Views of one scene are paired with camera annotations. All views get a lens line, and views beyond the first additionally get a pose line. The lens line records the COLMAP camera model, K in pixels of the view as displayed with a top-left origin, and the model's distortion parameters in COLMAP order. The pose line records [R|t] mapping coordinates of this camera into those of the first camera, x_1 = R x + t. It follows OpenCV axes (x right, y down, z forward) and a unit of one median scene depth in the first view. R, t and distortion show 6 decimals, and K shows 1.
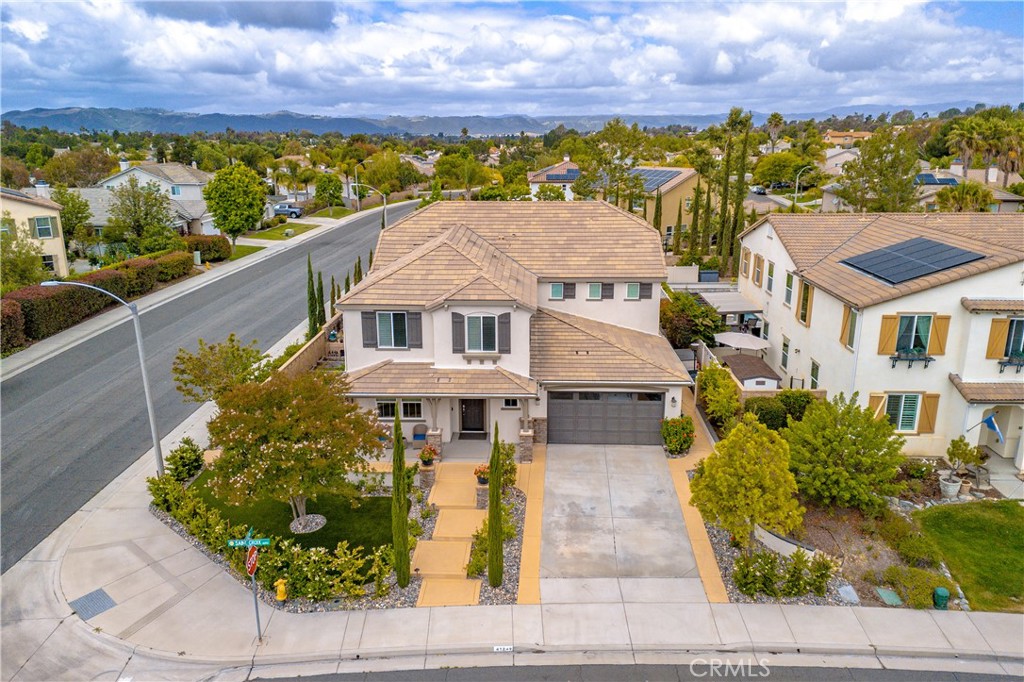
lens RADIAL K [[746.6, 0, 512.0], [0, 746.6, 341.0], [0, 0, 1]] dist [0.061204, -0.054550]
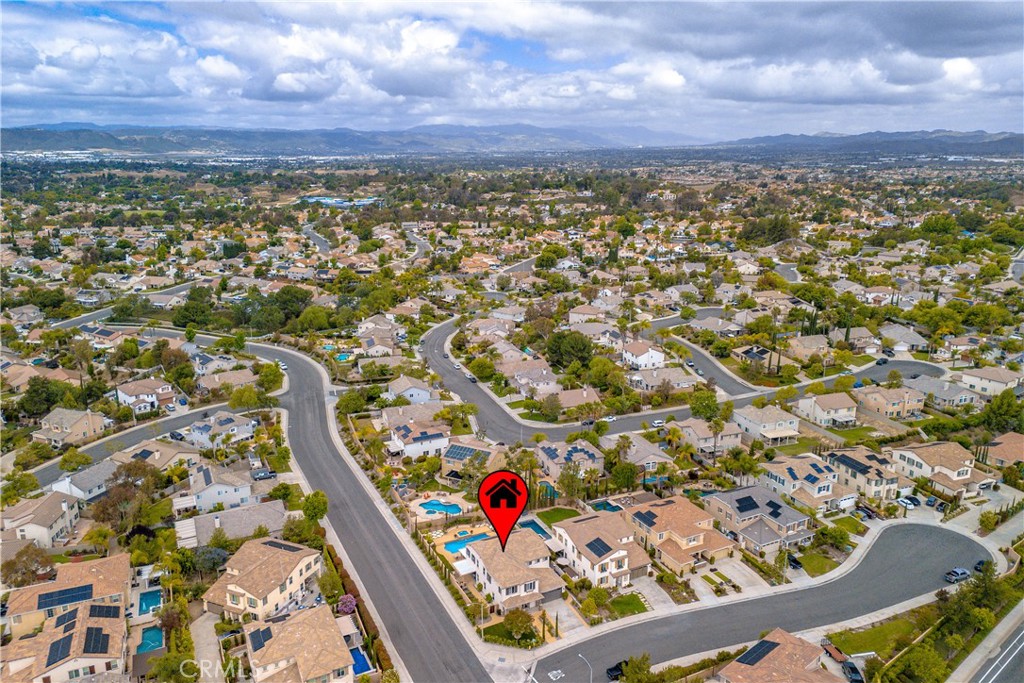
lens RADIAL K [[766.2, 0, 512.0], [0, 766.2, 341.5], [0, 0, 1]] dist [-0.003514, -0.001568]
pose [[0.859802, -0.105494, 0.499611, -2.378708], [0.110164, 0.993707, 0.020237, -1.649412], [-0.498602, 0.037639, 0.866013, -3.177854]]
